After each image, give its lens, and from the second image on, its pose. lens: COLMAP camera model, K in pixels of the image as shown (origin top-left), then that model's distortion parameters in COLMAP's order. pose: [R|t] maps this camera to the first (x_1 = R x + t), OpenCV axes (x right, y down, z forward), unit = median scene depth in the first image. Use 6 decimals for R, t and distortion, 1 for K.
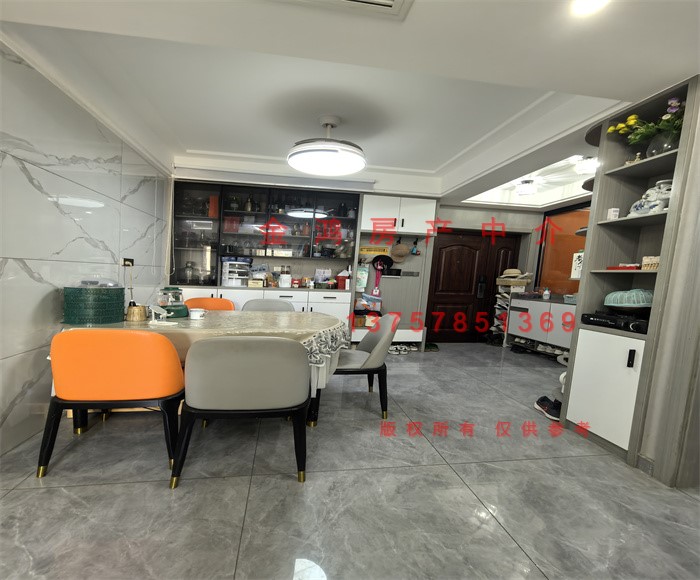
lens RADIAL K [[362.0, 0, 349.4], [0, 362.0, 332.6], [0, 0, 1]] dist [-0.003813, -0.000100]
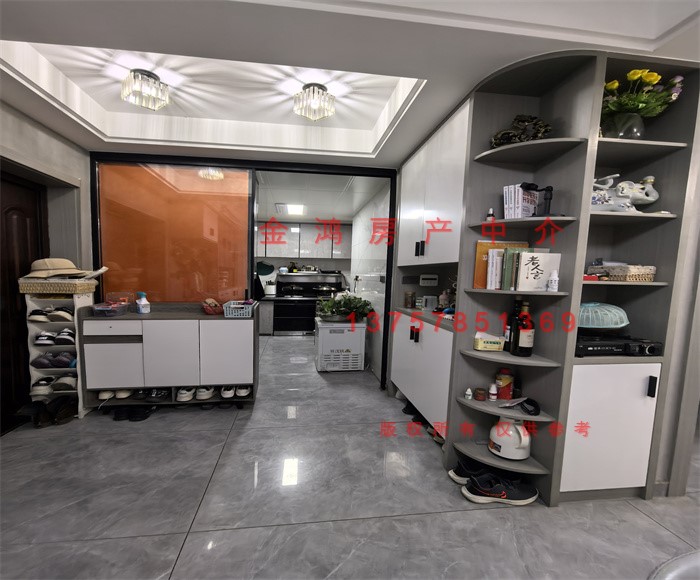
lens RADIAL K [[362.0, 0, 349.4], [0, 362.0, 332.6], [0, 0, 1]] dist [-0.003813, -0.000100]
pose [[0.034339, -0.183139, 0.982487, -0.021710], [0.138685, 0.974429, 0.176789, -0.114634], [-0.989741, 0.130186, 0.058859, 0.622386]]
